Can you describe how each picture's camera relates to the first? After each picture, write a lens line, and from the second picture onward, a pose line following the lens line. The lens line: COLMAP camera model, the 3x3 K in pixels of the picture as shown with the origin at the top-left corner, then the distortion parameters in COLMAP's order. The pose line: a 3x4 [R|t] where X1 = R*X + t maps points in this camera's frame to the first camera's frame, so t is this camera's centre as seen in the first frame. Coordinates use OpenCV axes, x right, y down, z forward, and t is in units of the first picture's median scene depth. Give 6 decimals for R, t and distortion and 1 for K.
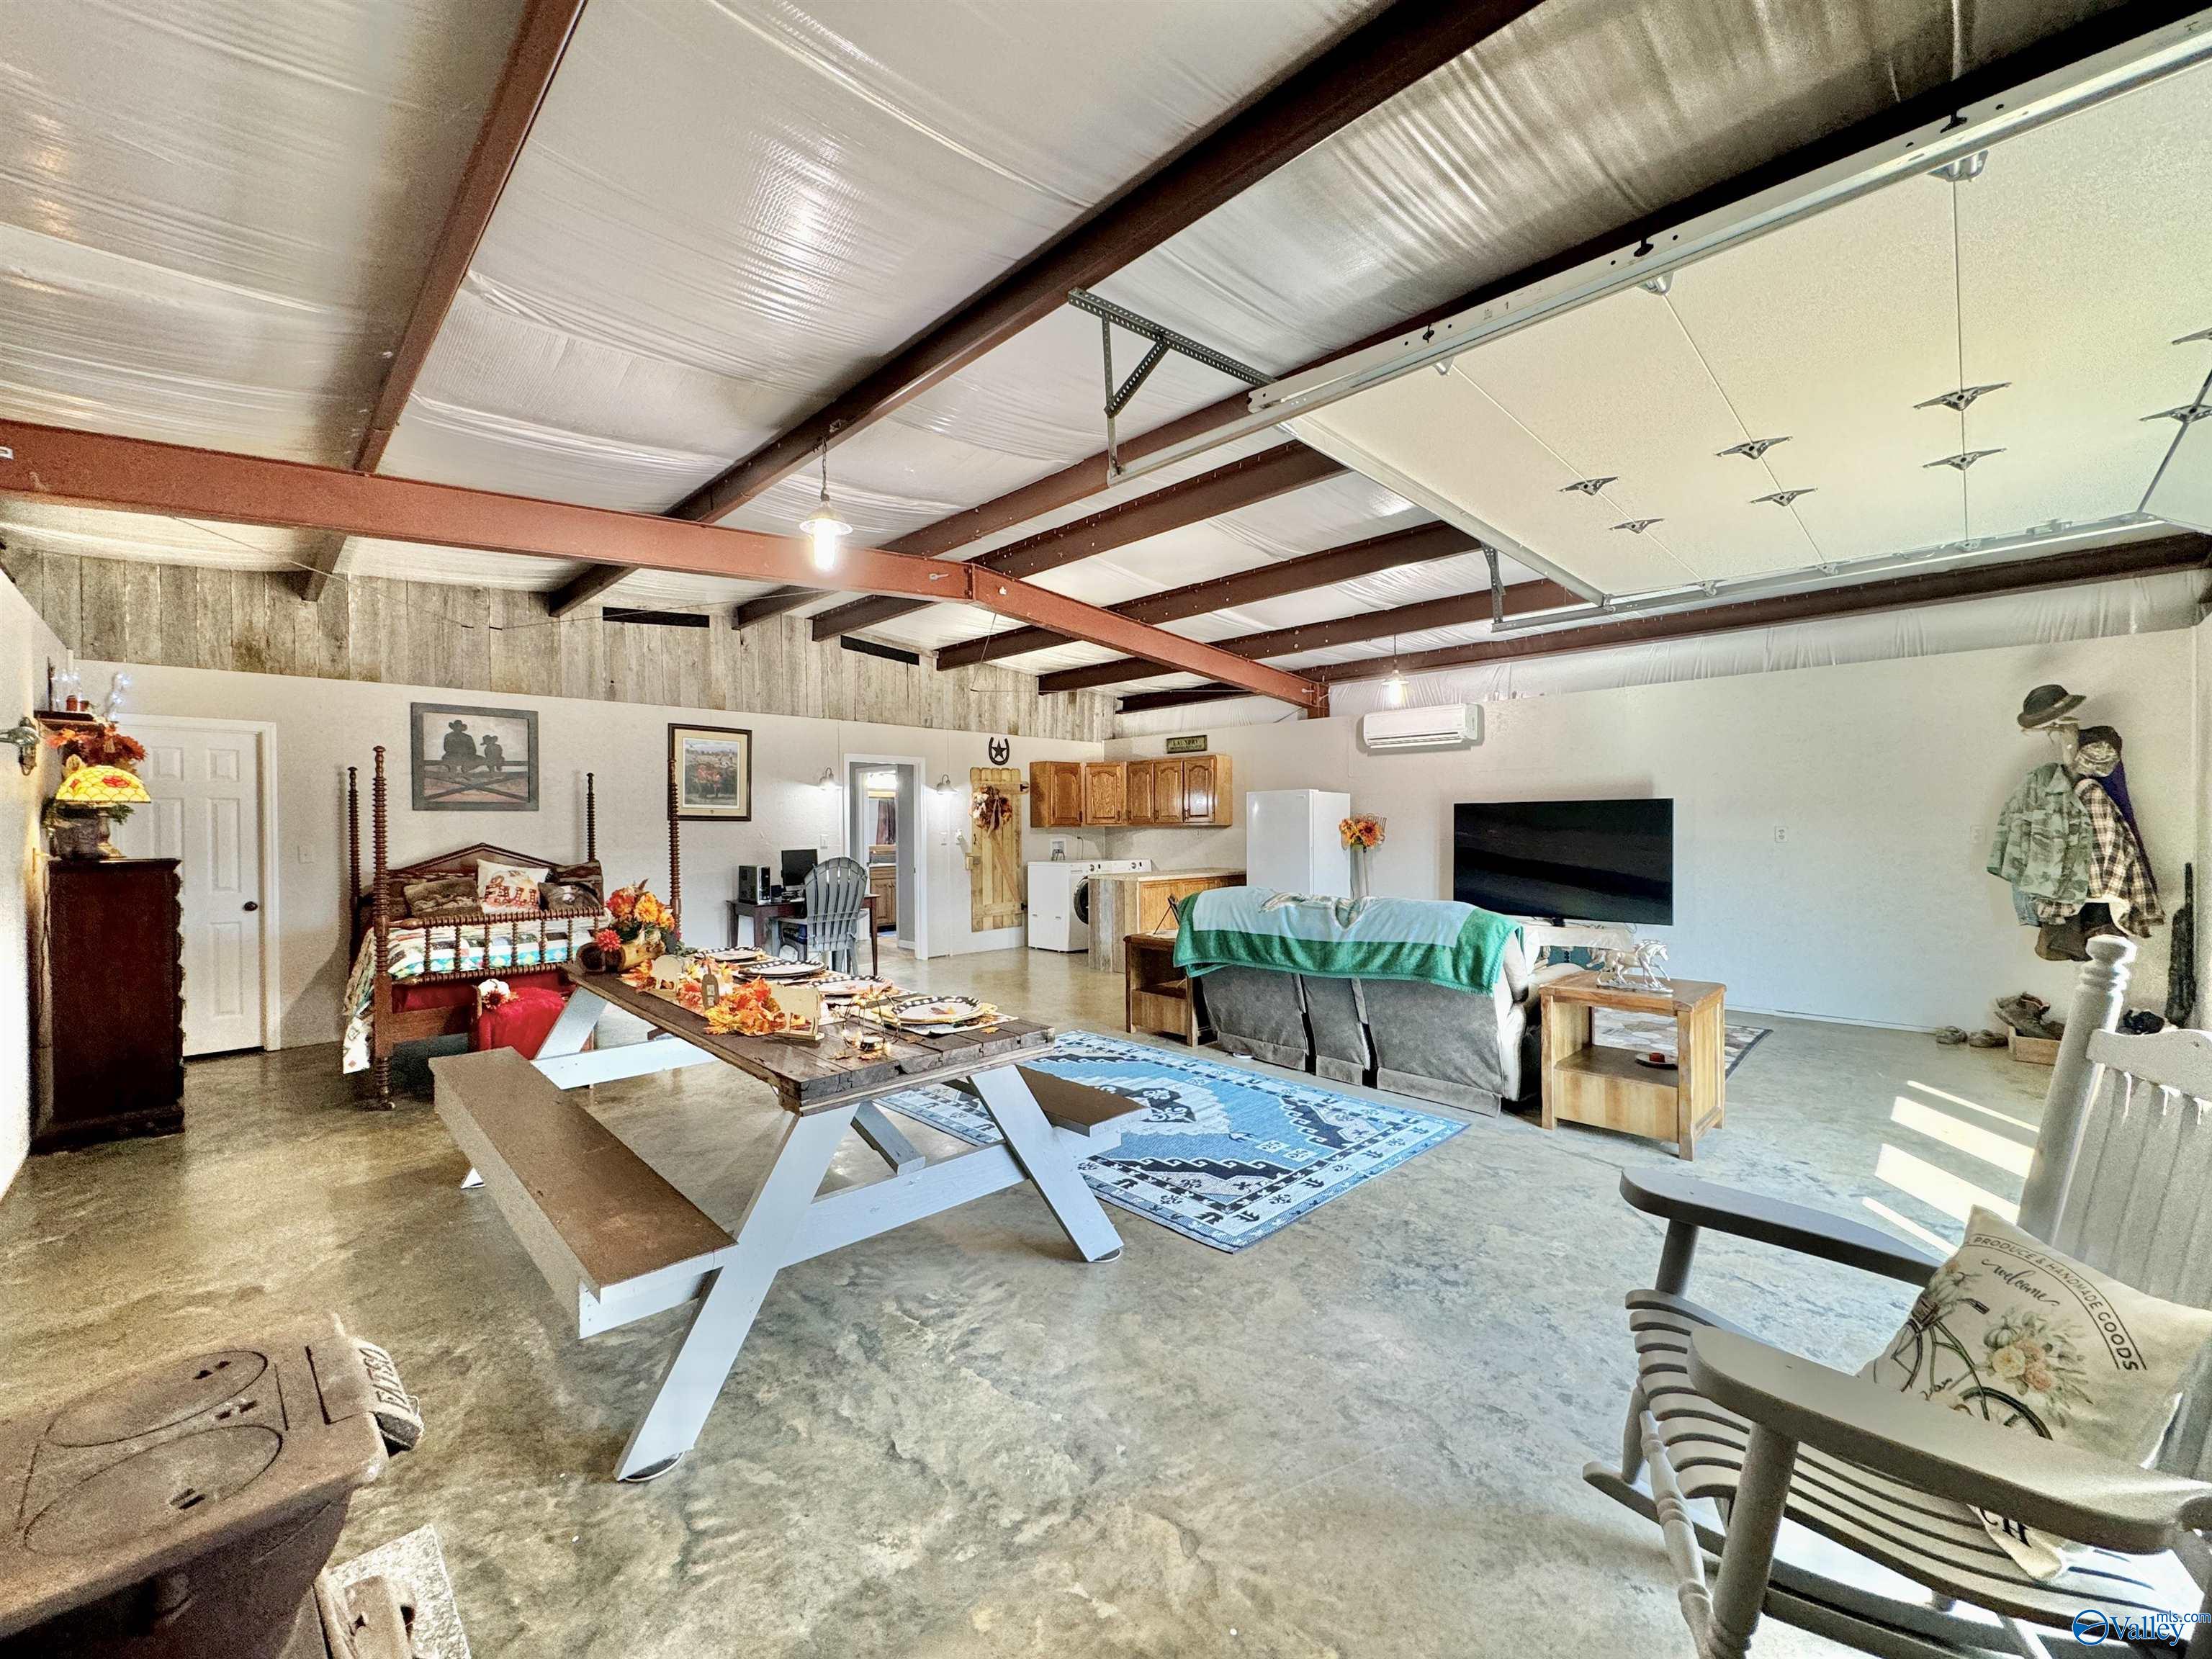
lens RADIAL K [[883.3, 0, 1102.8], [0, 883.3, 829.5], [0, 0, 1]] dist [-0.000932, 0.000199]
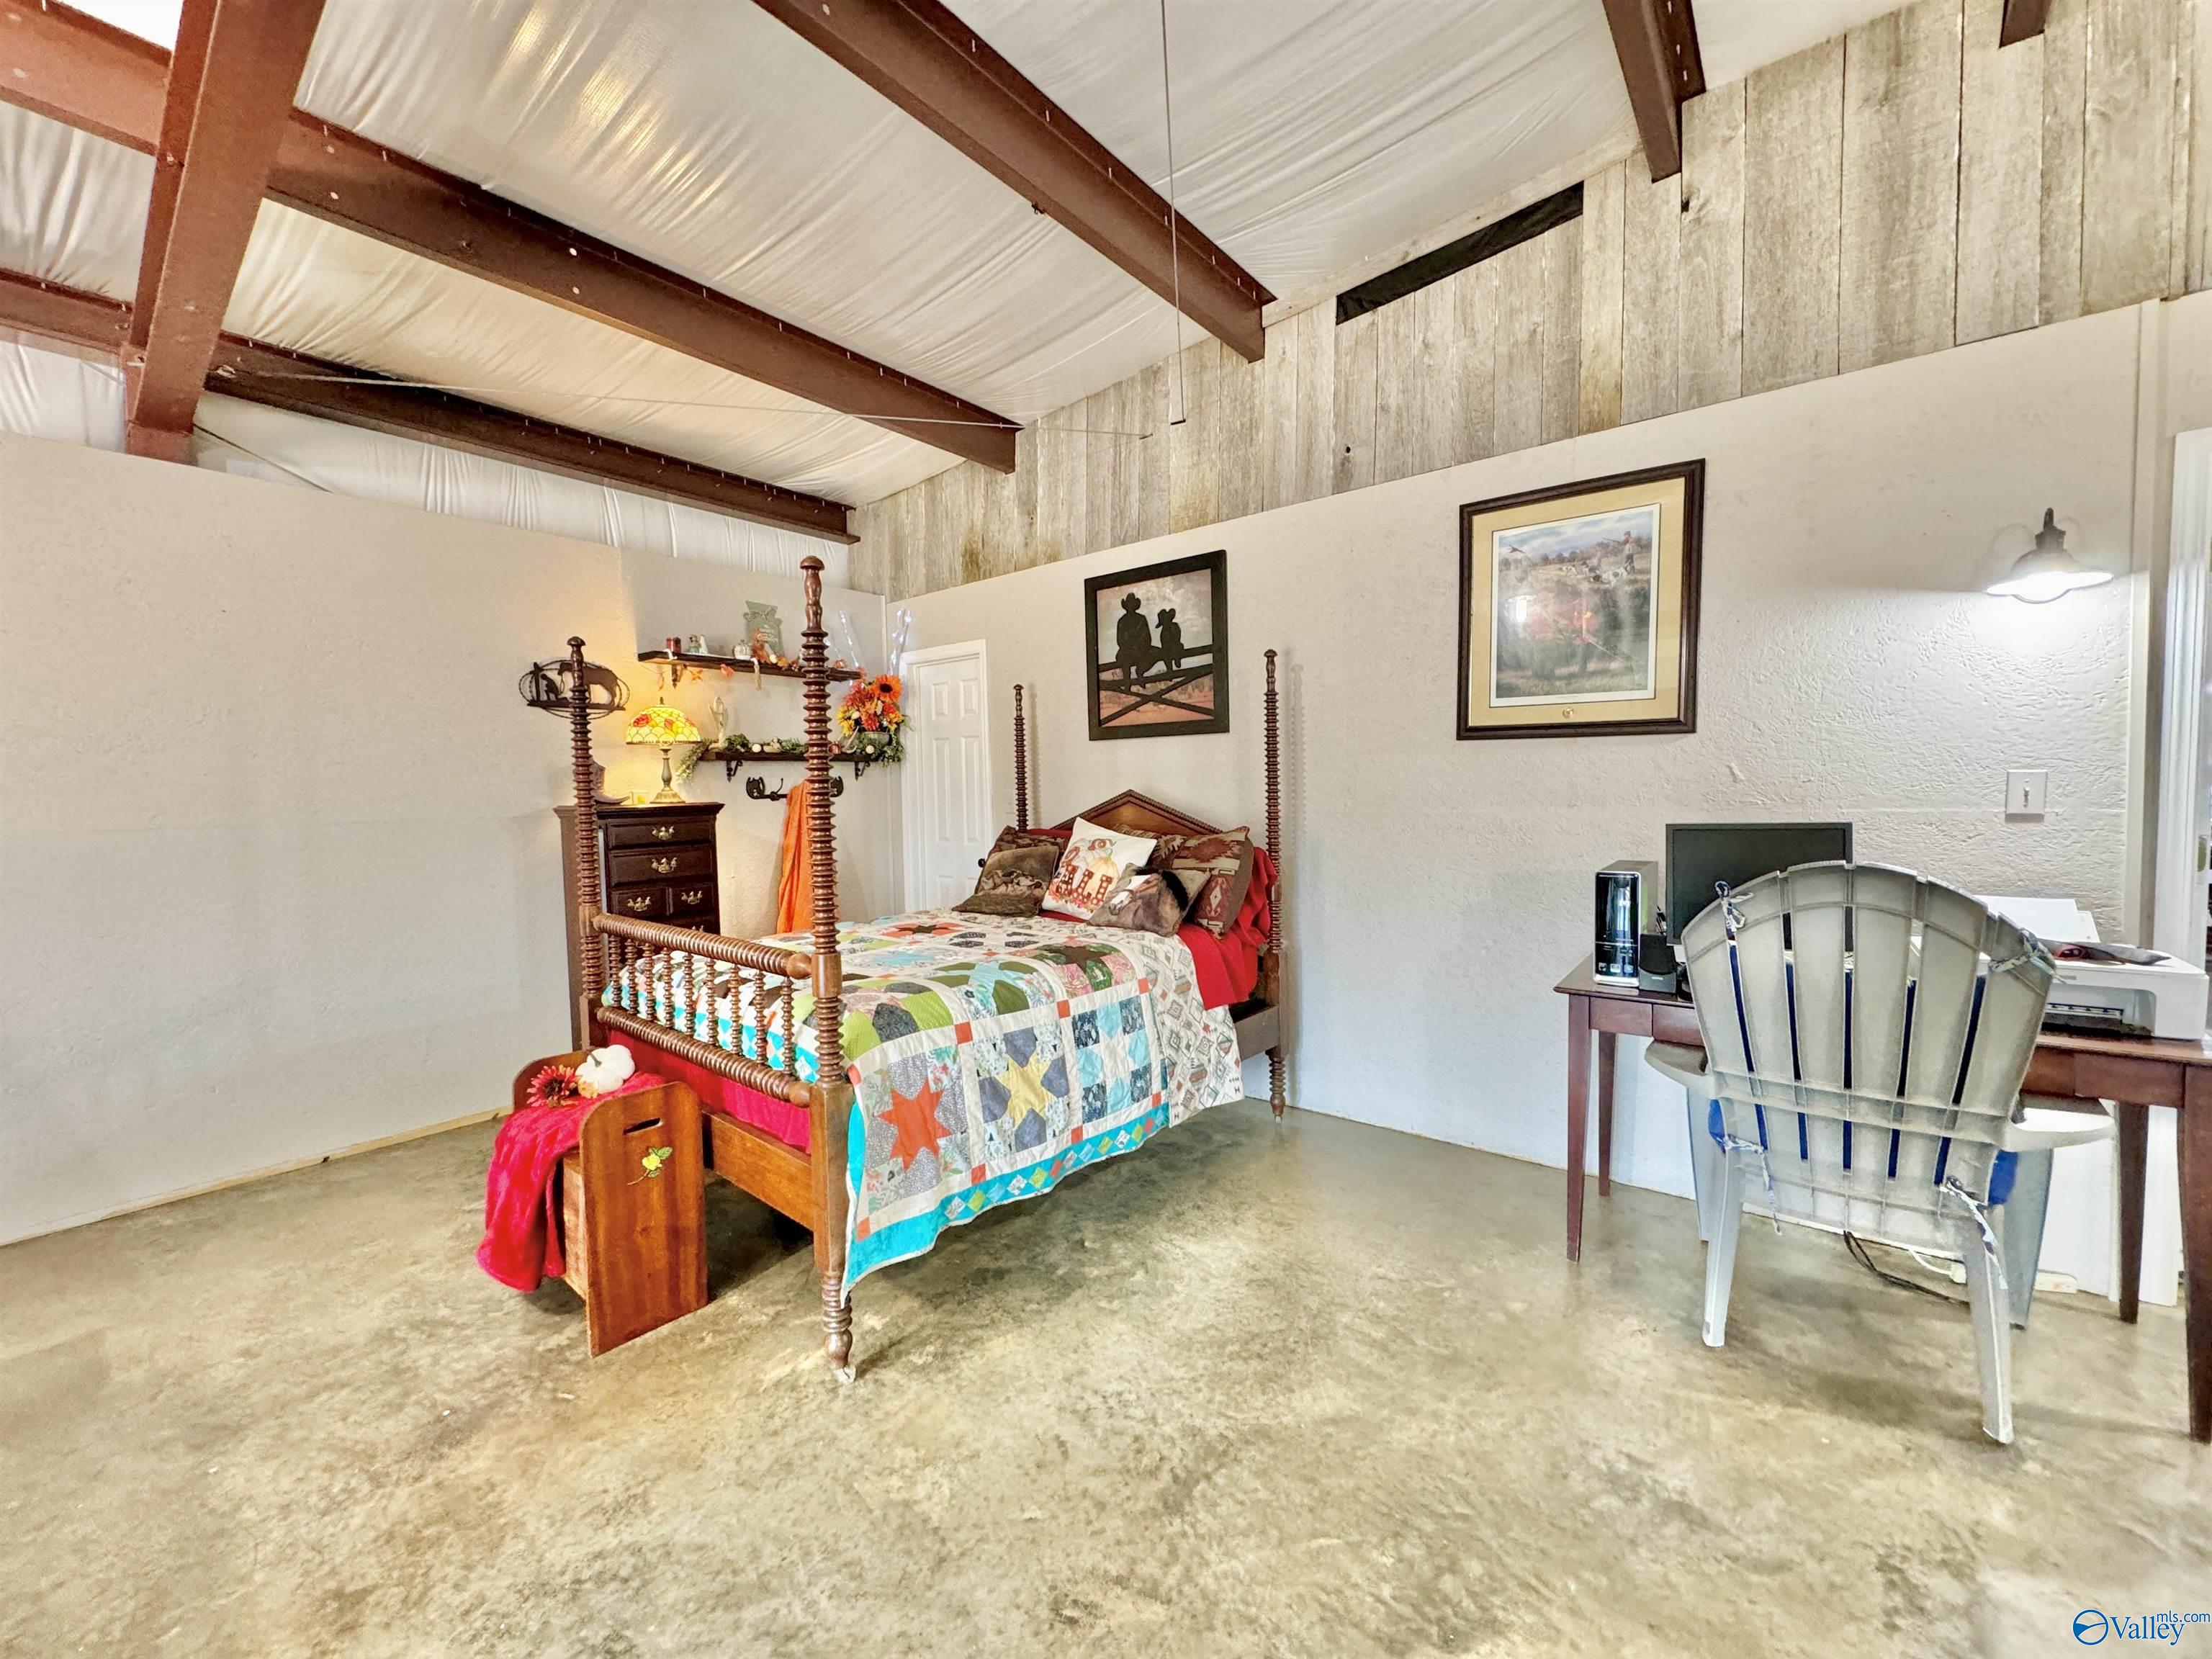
lens RADIAL K [[883.3, 0, 1102.8], [0, 883.3, 829.5], [0, 0, 1]] dist [-0.000932, 0.000199]
pose [[0.080601, 0.076591, -0.993799, -0.085418], [0.026680, 0.996520, 0.078965, -0.005757], [0.996389, -0.032879, 0.078277, 0.897869]]
